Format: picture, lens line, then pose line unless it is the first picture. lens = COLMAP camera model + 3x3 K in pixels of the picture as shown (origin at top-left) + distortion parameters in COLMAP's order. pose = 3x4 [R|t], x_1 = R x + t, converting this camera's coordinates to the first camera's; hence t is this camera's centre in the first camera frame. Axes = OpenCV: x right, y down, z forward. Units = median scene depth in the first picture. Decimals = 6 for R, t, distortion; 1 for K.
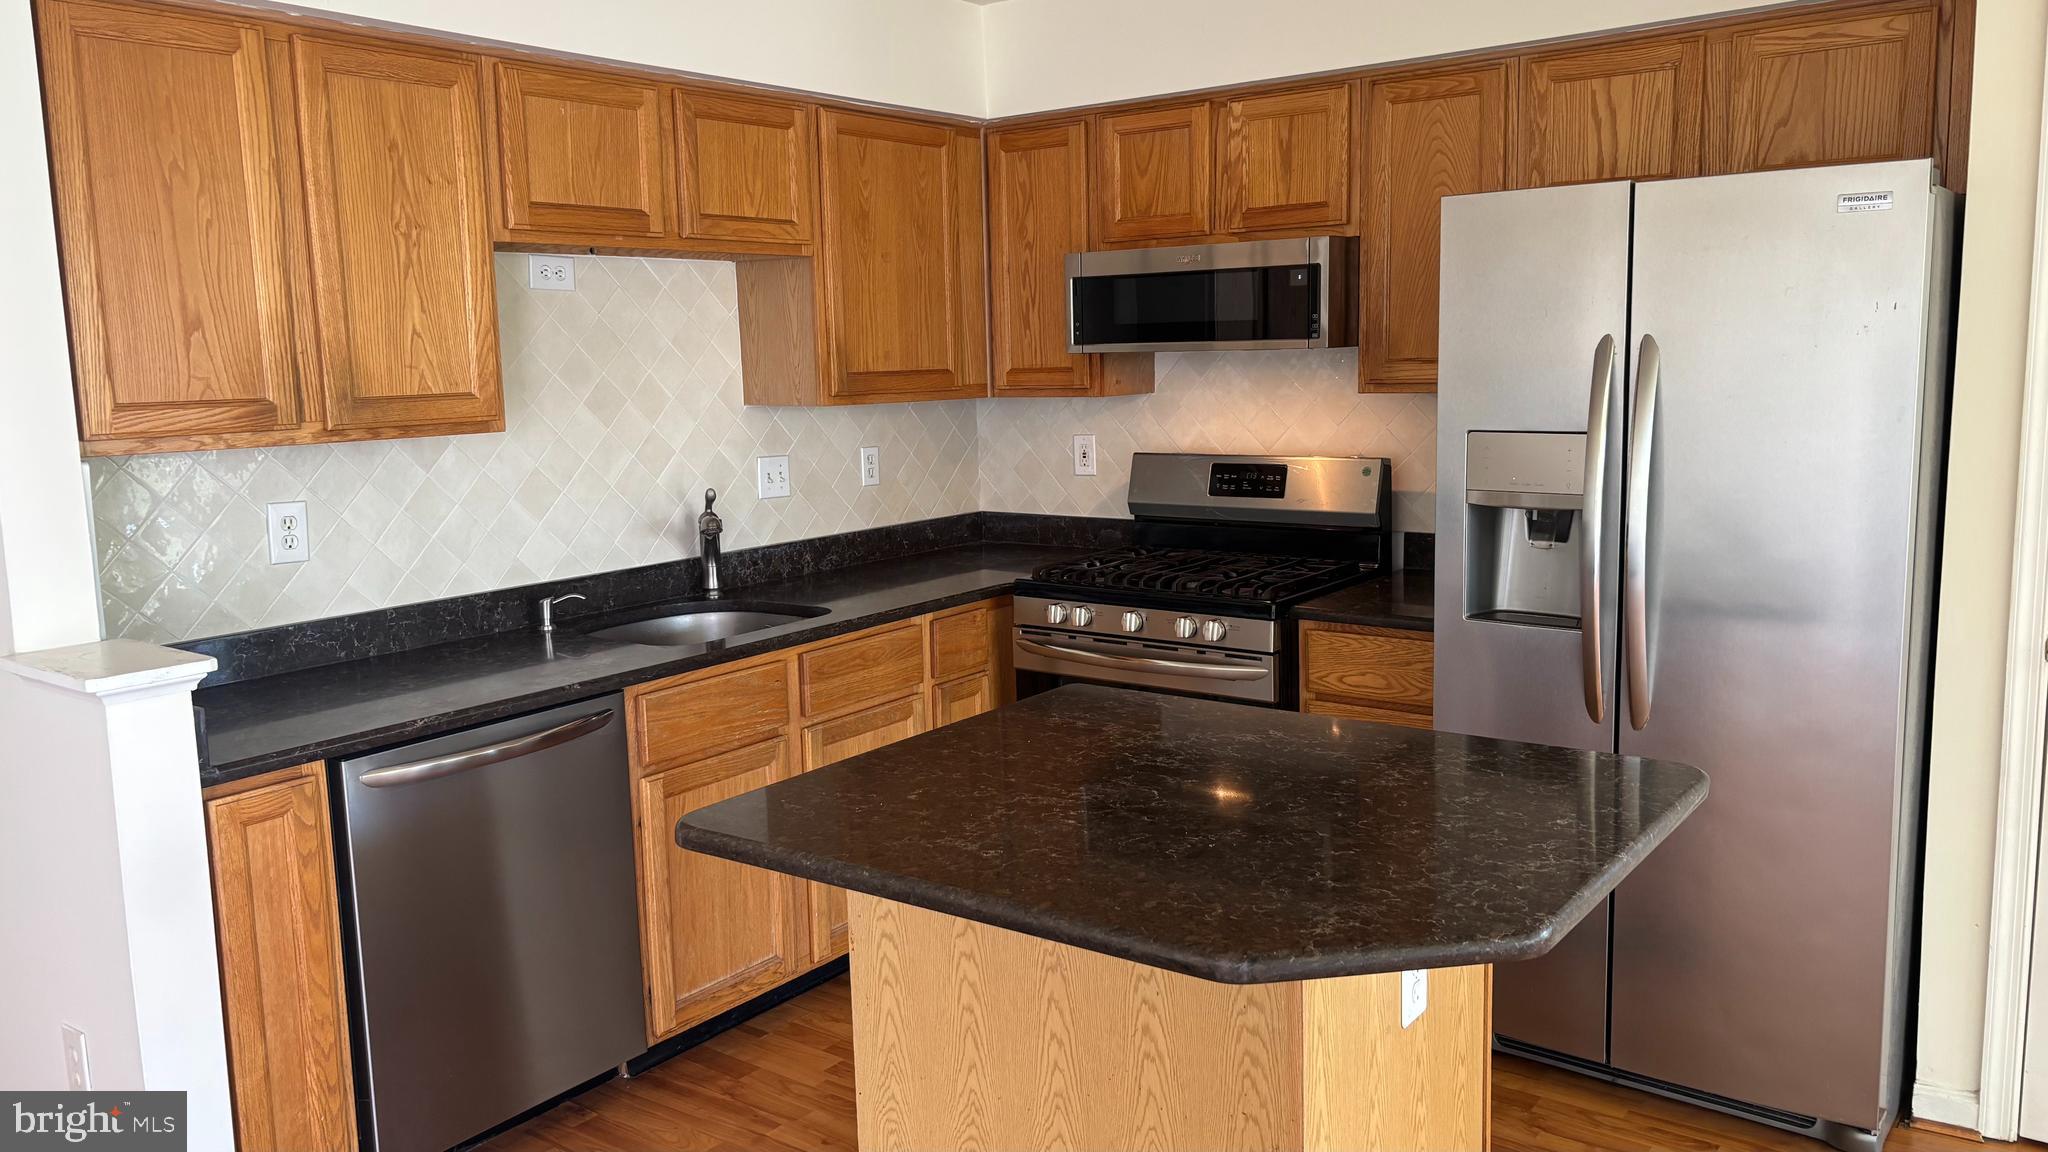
lens RADIAL K [[1602.6, 0, 1028.0], [0, 1602.6, 573.7], [0, 0, 1]] dist [0.056102, -0.028366]
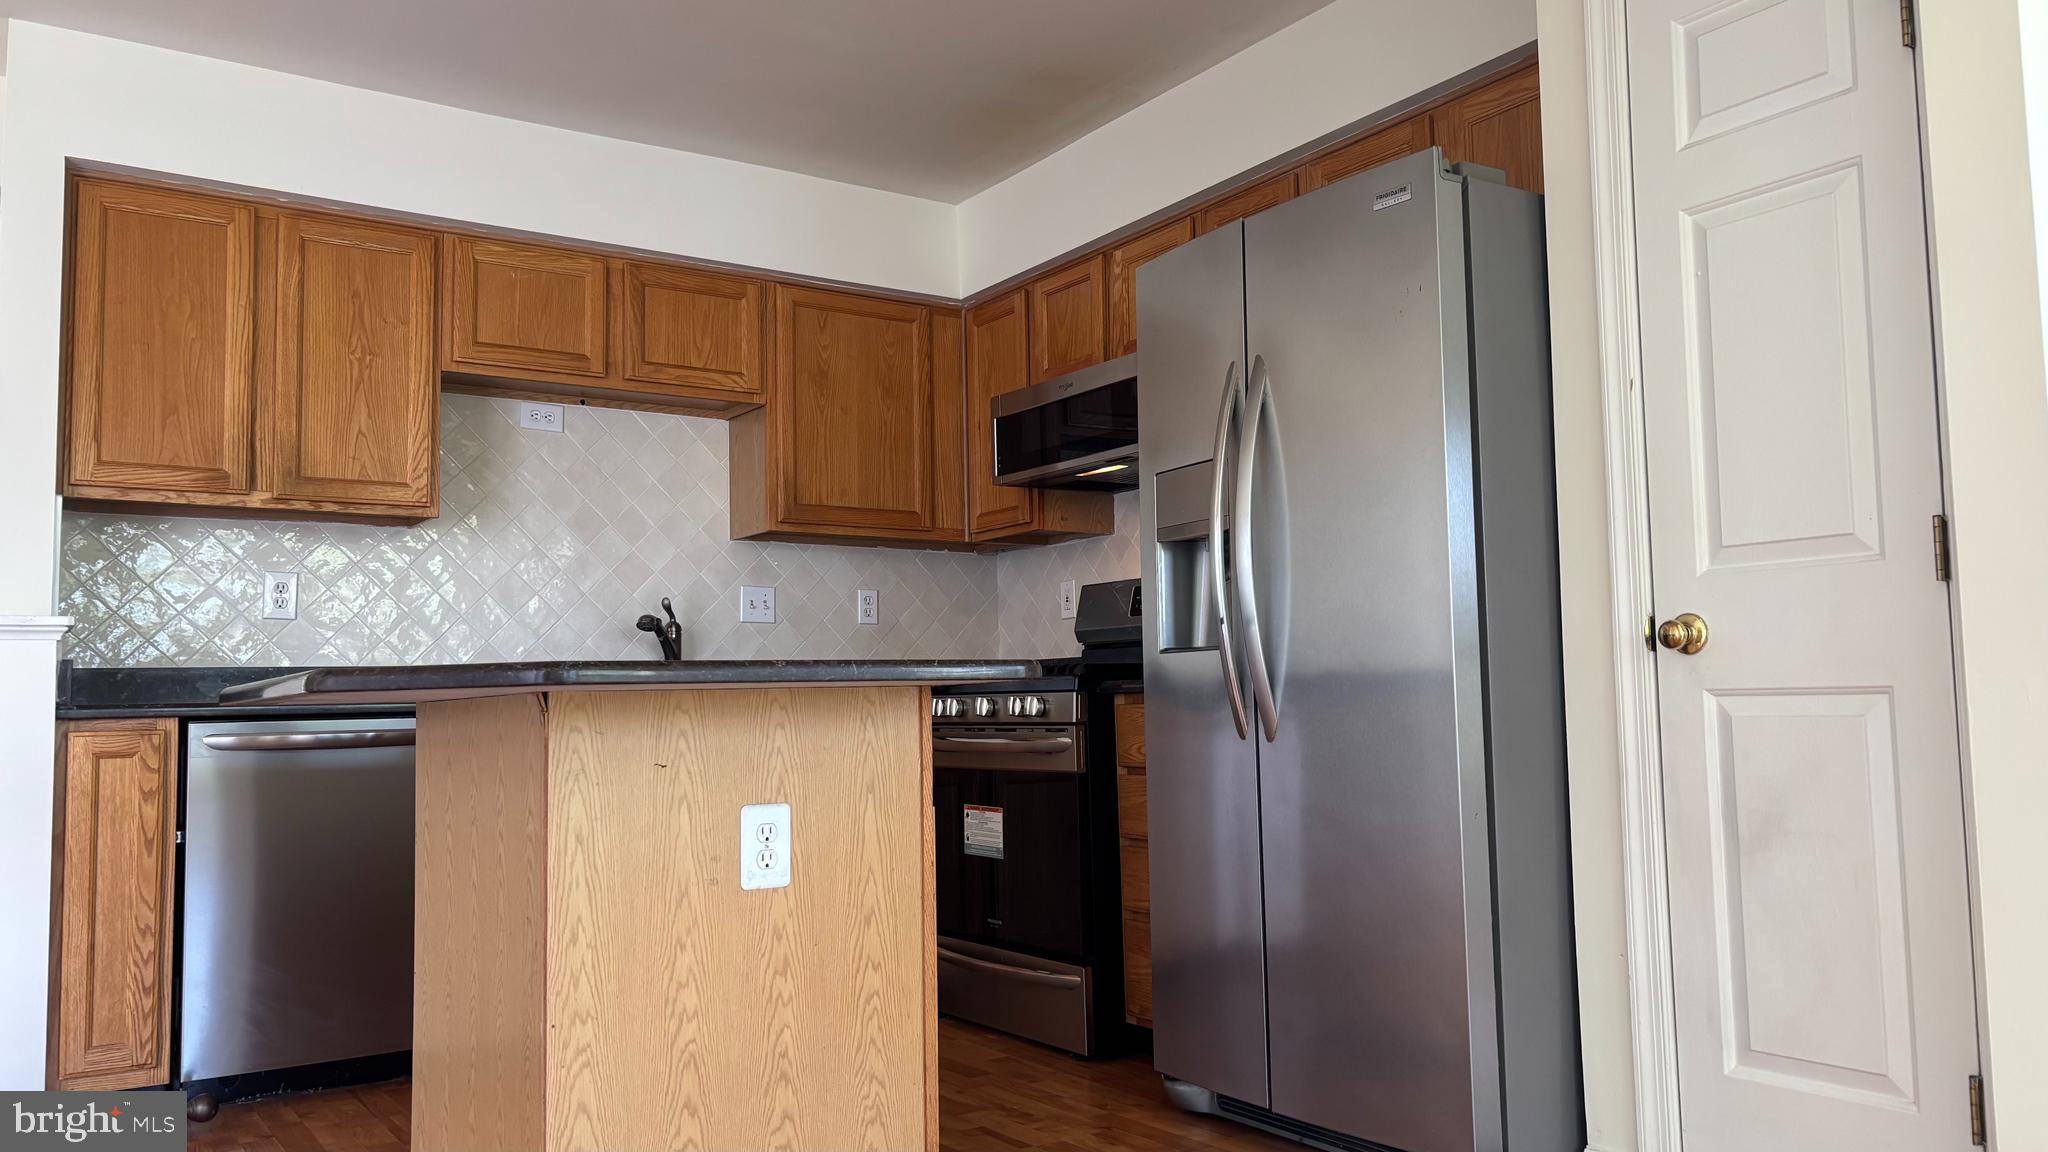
lens RADIAL K [[1602.6, 0, 1035.9], [0, 1602.6, 592.3], [0, 0, 1]] dist [0.056102, -0.028366]
pose [[0.938335, -0.021544, -0.345055, 0.508158], [-0.055011, 0.976037, -0.210536, 0.194169], [0.341322, 0.216535, 0.914665, 0.023670]]
